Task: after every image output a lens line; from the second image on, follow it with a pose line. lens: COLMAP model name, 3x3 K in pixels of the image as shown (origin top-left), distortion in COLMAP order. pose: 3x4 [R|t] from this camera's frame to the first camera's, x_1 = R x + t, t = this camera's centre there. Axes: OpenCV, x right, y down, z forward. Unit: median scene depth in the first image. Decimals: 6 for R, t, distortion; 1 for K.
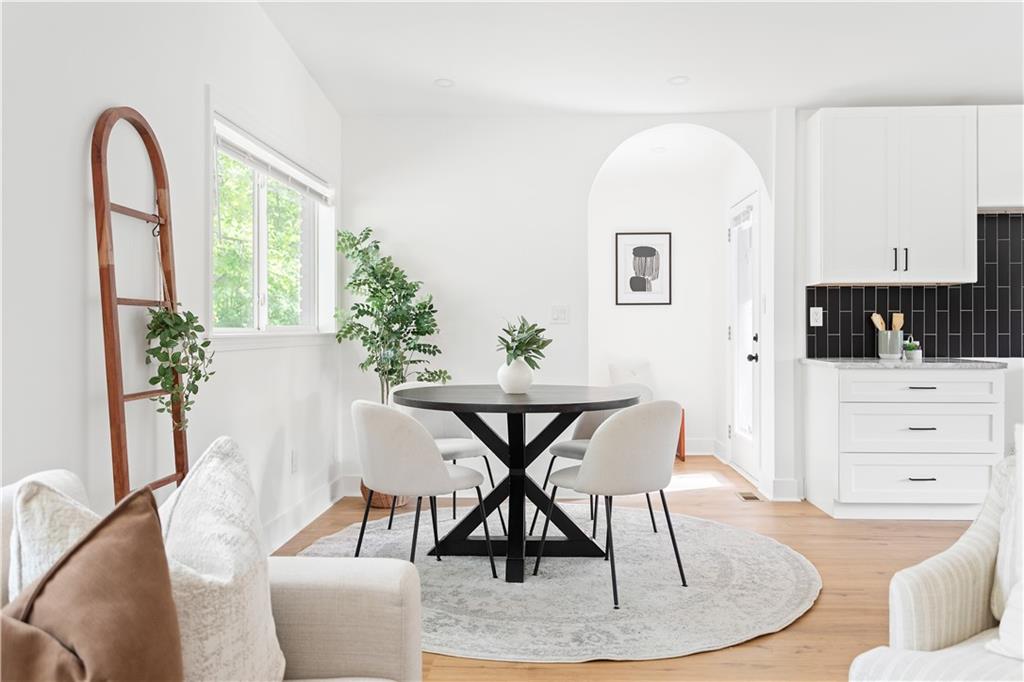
lens RADIAL K [[815.8, 0, 507.2], [0, 815.8, 330.1], [0, 0, 1]] dist [0.006121, 0.004157]
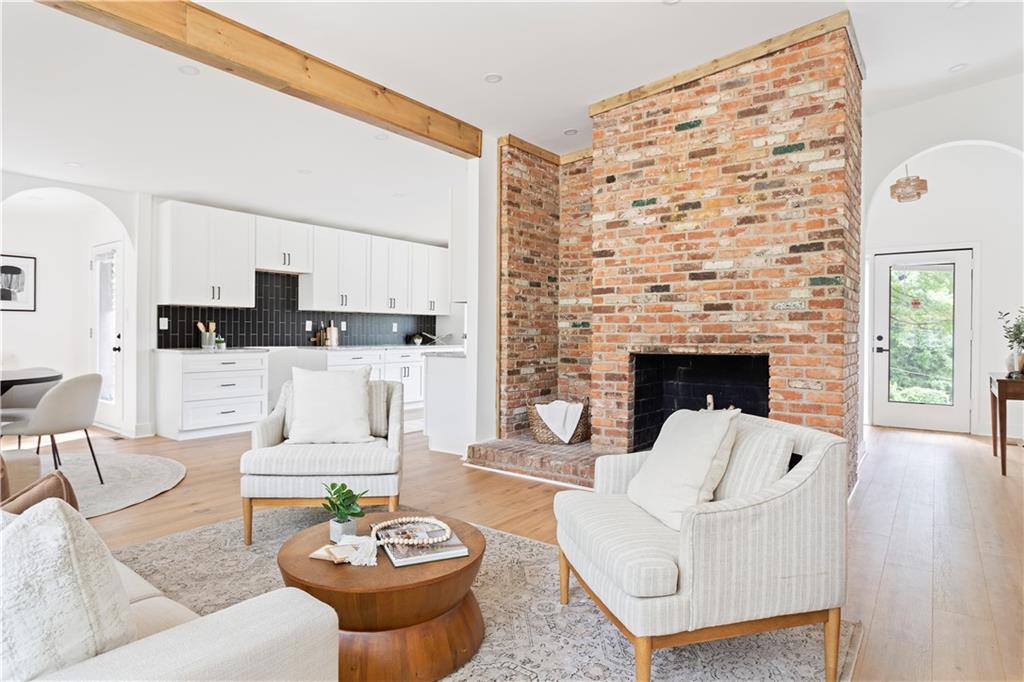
lens RADIAL K [[585.5, 0, 512.2], [0, 585.5, 336.8], [0, 0, 1]] dist [-0.011969, 0.005520]
pose [[0.561368, 0.001903, 0.827564, -0.202365], [-0.008315, 0.999960, 0.003341, 0.000727], [-0.827525, -0.008757, 0.561361, -0.245637]]
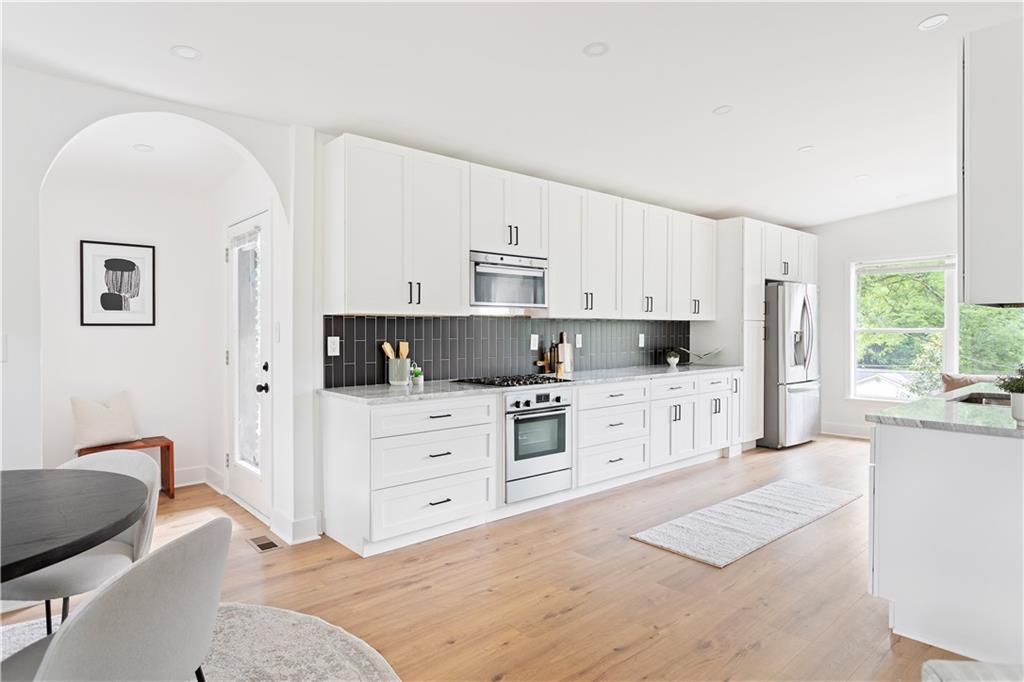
lens RADIAL K [[585.5, 0, 507.2], [0, 585.5, 334.5], [0, 0, 1]] dist [-0.011969, 0.005520]
pose [[0.712581, -0.003757, 0.701580, 0.033054], [-0.001688, 0.999974, 0.007069, -0.035721], [-0.701588, -0.006221, 0.712556, 0.351333]]
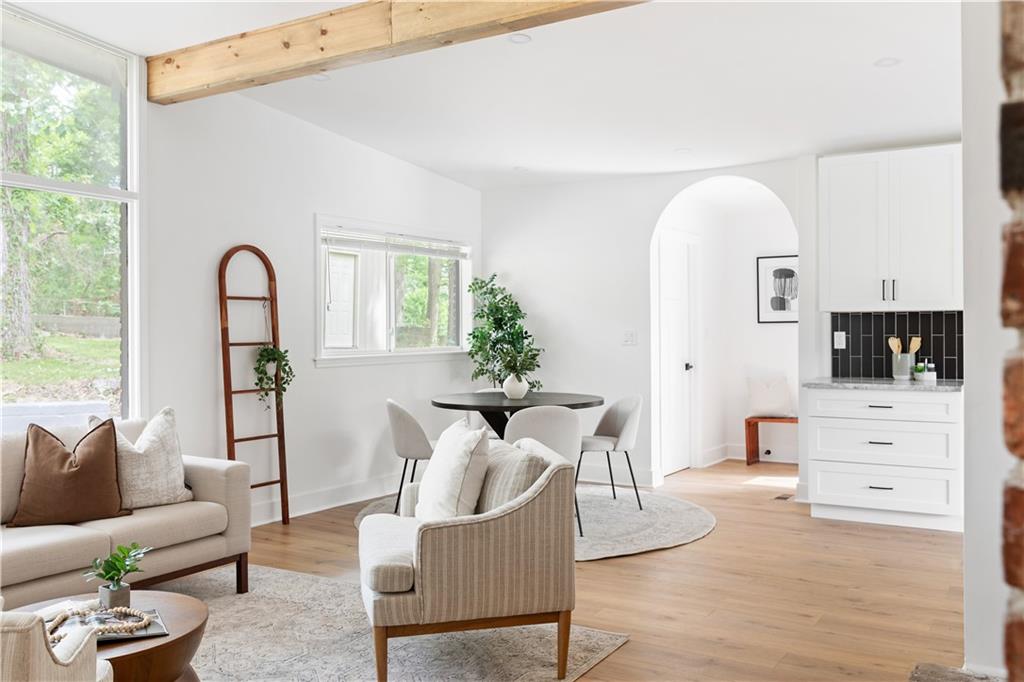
lens RADIAL K [[909.6, 0, 503.8], [0, 909.6, 339.6], [0, 0, 1]] dist [0.020224, 0.007361]
pose [[0.866475, 0.001554, -0.499218, 0.603969], [0.005704, 0.999899, 0.013013, -0.035841], [0.499188, -0.014123, 0.866379, -0.303825]]
